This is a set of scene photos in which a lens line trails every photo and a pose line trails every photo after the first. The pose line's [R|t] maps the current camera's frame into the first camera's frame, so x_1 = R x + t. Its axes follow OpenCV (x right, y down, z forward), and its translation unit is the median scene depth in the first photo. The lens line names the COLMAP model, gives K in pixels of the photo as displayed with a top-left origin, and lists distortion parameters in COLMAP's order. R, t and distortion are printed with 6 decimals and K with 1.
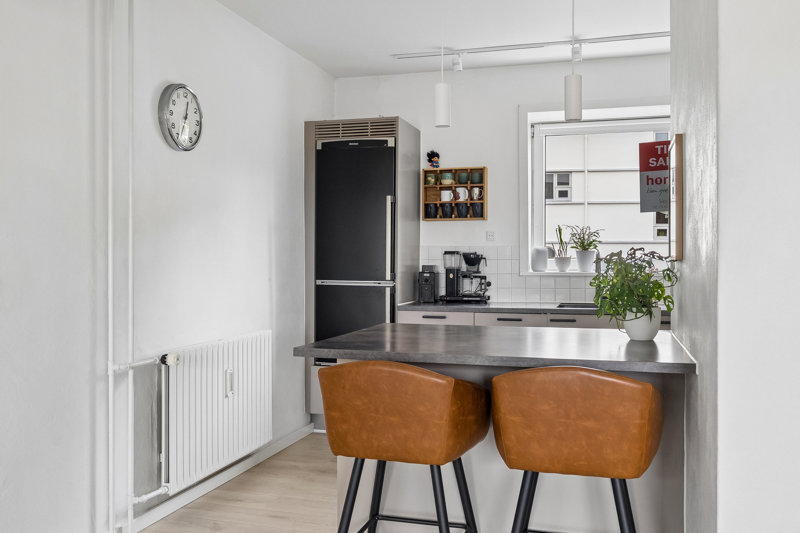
lens RADIAL K [[715.3, 0, 400.0], [0, 715.3, 266.5], [0, 0, 1]] dist [-0.005347, -0.003225]
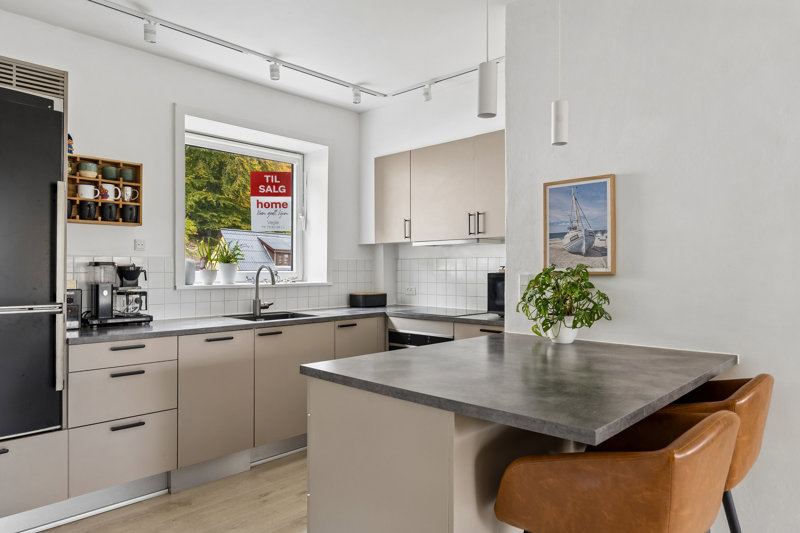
lens RADIAL K [[510.6, 0, 400.0], [0, 510.6, 266.5], [0, 0, 1]] dist [-0.001308, 0.000504]
pose [[0.450327, 0.004962, 0.892850, -0.290410], [0.007649, 0.999926, -0.009415, -0.008964], [-0.892831, 0.011069, 0.450256, 0.455605]]
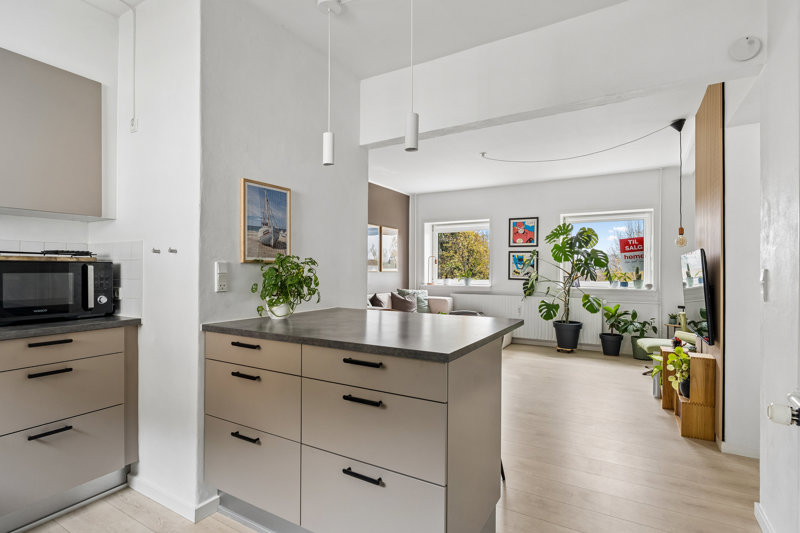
lens RADIAL K [[400.4, 0, 400.0], [0, 400.4, 266.5], [0, 0, 1]] dist [-0.000276, 0.000110]
pose [[-0.972611, -0.003068, 0.232420, -0.042830], [-0.002642, 0.999994, 0.002144, -0.001883], [-0.232425, 0.001471, -0.972613, 0.925965]]
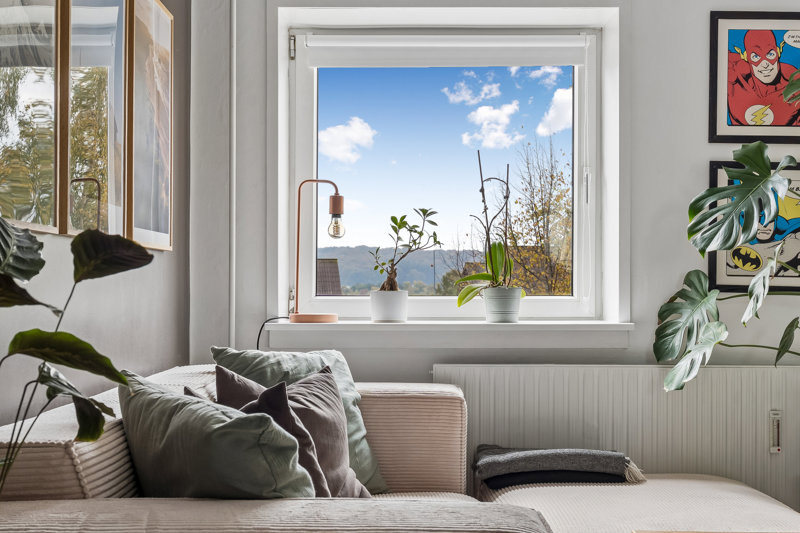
lens RADIAL K [[1166.7, 0, 400.0], [0, 1166.7, 266.5], [0, 0, 1]] dist [0.005092, 0.004023]
pose [[-0.960277, -0.009744, -0.278877, 0.363545], [-0.007483, 0.999930, -0.009171, 0.034313], [0.278947, -0.006720, -0.960283, 0.297376]]
